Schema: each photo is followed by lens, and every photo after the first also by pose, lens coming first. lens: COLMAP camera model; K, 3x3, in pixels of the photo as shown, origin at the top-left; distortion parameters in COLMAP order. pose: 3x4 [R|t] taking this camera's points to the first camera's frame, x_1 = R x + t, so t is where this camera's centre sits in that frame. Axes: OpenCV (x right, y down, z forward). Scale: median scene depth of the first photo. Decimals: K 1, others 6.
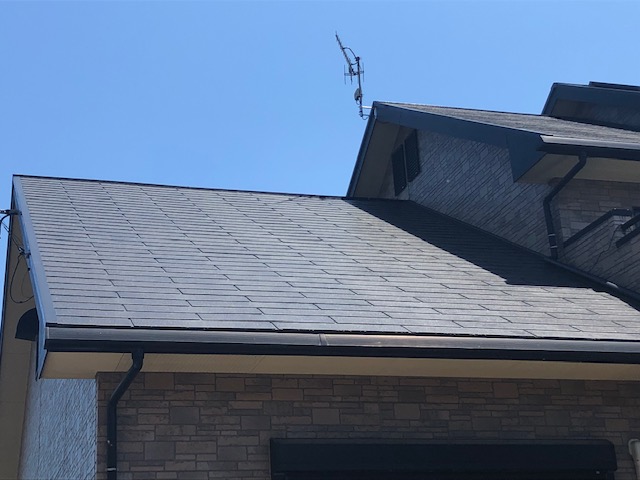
lens RADIAL K [[1069.1, 0, 320.0], [0, 1069.1, 240.0], [0, 0, 1]] dist [0.138340, -0.035976]
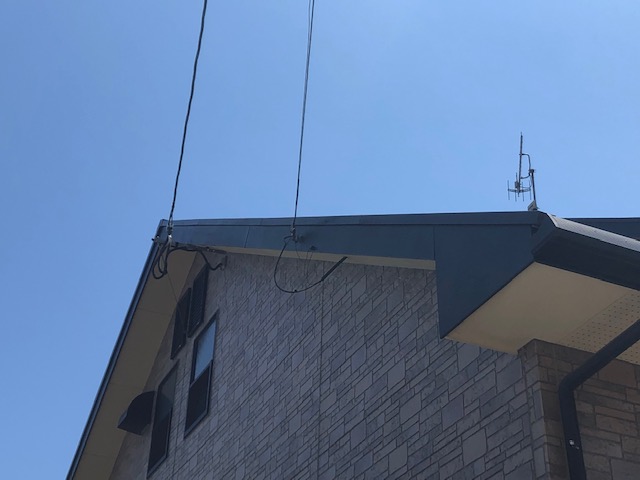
lens RADIAL K [[1040.4, 0, 320.0], [0, 1040.4, 240.0], [0, 0, 1]] dist [0.015901, 0.043466]
pose [[0.987939, 0.135876, 0.074258, -0.289691], [-0.113839, 0.962431, -0.246512, 0.174672], [-0.104963, 0.235085, 0.966291, 0.310203]]
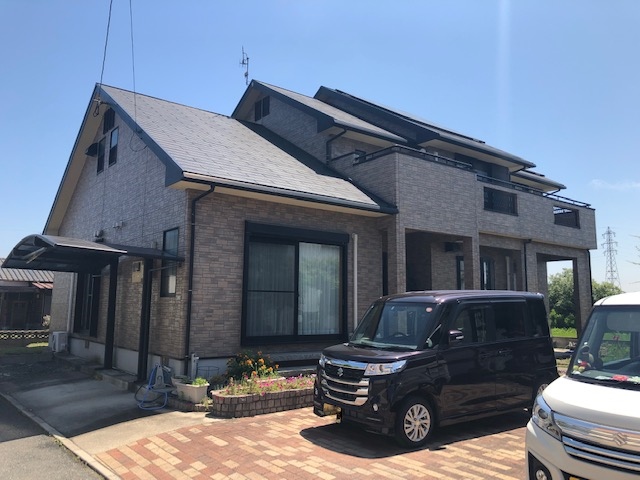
lens RADIAL K [[516.1, 0, 320.0], [0, 516.1, 240.0], [0, 0, 1]] dist [0.002183, -0.001460]
pose [[0.927587, 0.110946, 0.356753, -0.262183], [-0.187575, 0.964114, 0.187882, -0.043565], [-0.323106, -0.241195, 0.915111, -0.245273]]
